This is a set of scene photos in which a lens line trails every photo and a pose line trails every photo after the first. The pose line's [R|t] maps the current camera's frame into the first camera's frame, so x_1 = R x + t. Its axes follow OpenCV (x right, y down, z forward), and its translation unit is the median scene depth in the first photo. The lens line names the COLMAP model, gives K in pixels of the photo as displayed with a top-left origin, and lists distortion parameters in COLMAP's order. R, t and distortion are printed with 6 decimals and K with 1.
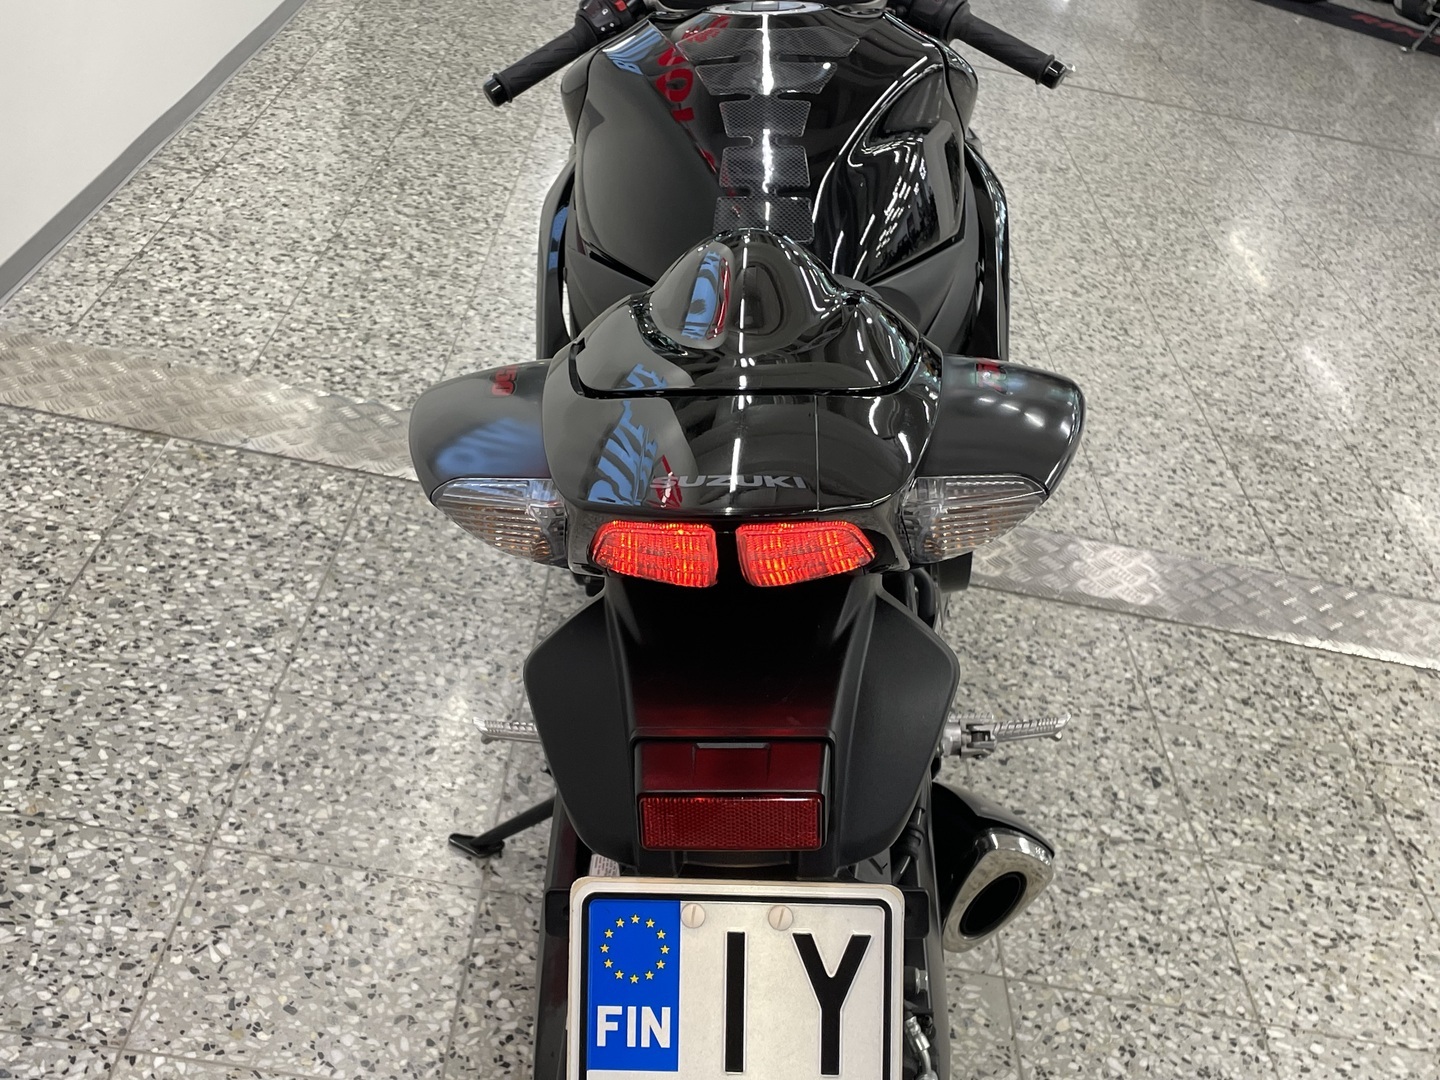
lens RADIAL K [[1744.4, 0, 726.9], [0, 1744.4, 573.4], [0, 0, 1]] dist [0.067957, 0.000000]
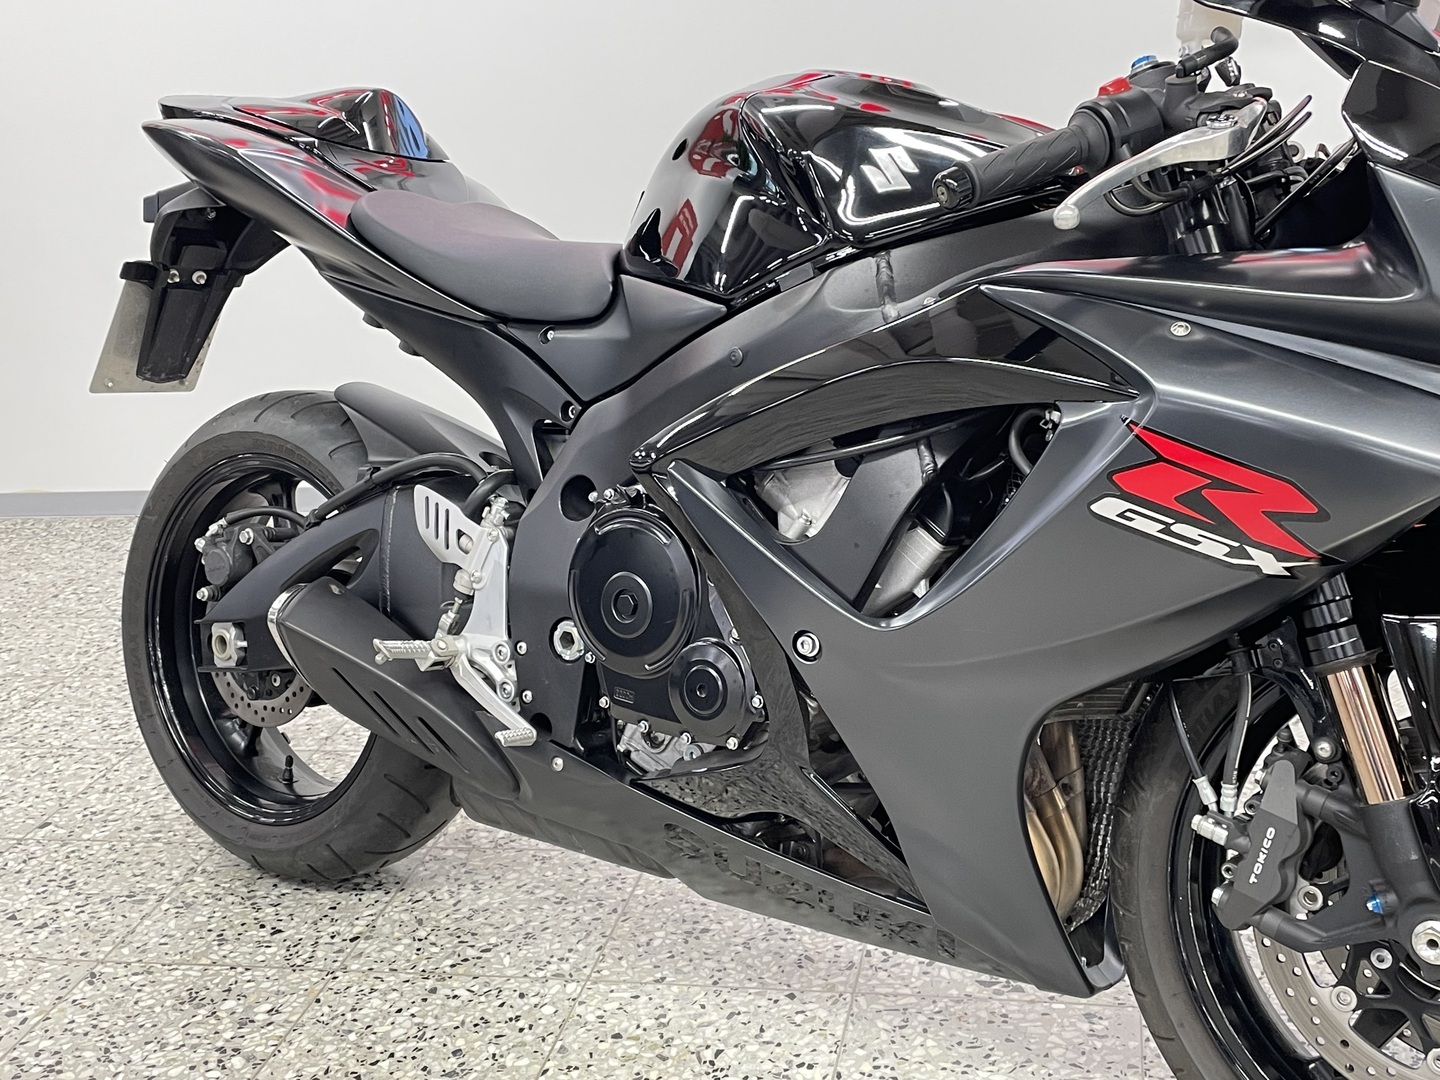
lens RADIAL K [[1744.4, 0, 724.6], [0, 1744.4, 522.1], [0, 0, 1]] dist [0.067957, 0.000000]
pose [[-0.198719, 0.094291, -0.975510, 1.217368], [-0.461623, 0.869027, 0.178034, -0.175492], [0.864532, 0.485697, -0.129165, 1.072994]]
